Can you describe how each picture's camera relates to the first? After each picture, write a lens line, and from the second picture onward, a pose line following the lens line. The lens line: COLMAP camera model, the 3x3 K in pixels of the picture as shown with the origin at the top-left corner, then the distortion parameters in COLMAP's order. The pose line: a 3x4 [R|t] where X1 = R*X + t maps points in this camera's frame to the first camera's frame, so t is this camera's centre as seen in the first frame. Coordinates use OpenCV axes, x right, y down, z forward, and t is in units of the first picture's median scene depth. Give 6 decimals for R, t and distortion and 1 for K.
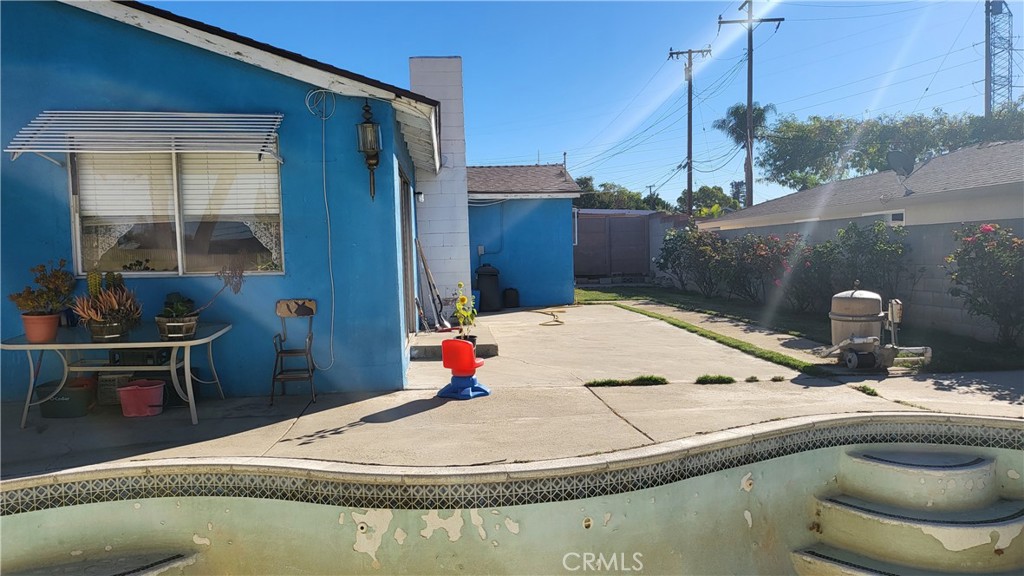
lens RADIAL K [[716.9, 0, 513.3], [0, 716.9, 293.8], [0, 0, 1]] dist [0.054192, -0.042620]
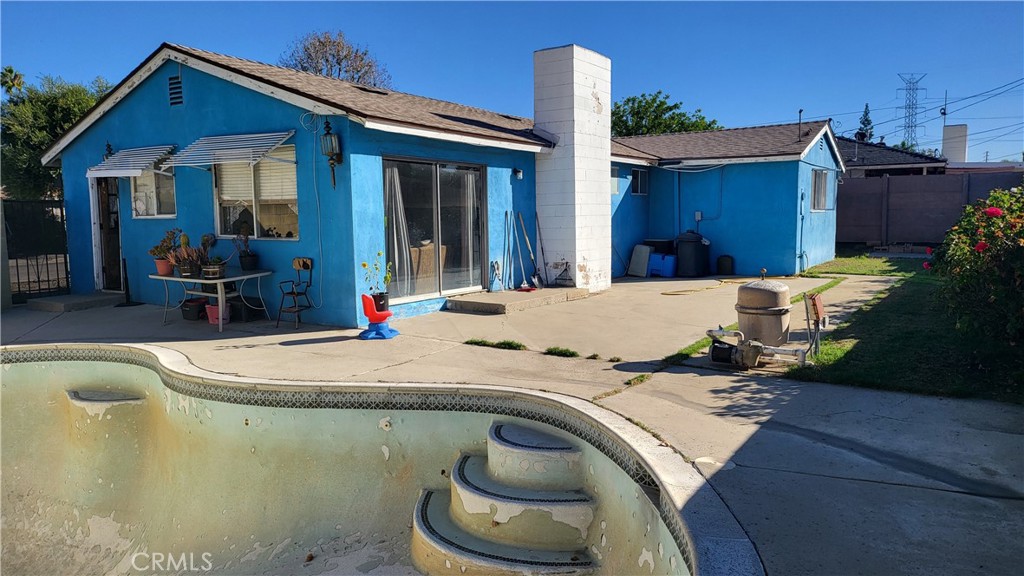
lens RADIAL K [[716.9, 0, 523.1], [0, 716.9, 276.9], [0, 0, 1]] dist [0.054192, -0.042620]
pose [[0.785162, 0.067099, -0.615645, 1.226148], [-0.041427, 0.997577, 0.055891, -0.070202], [0.617903, -0.018379, 0.786039, 0.168095]]
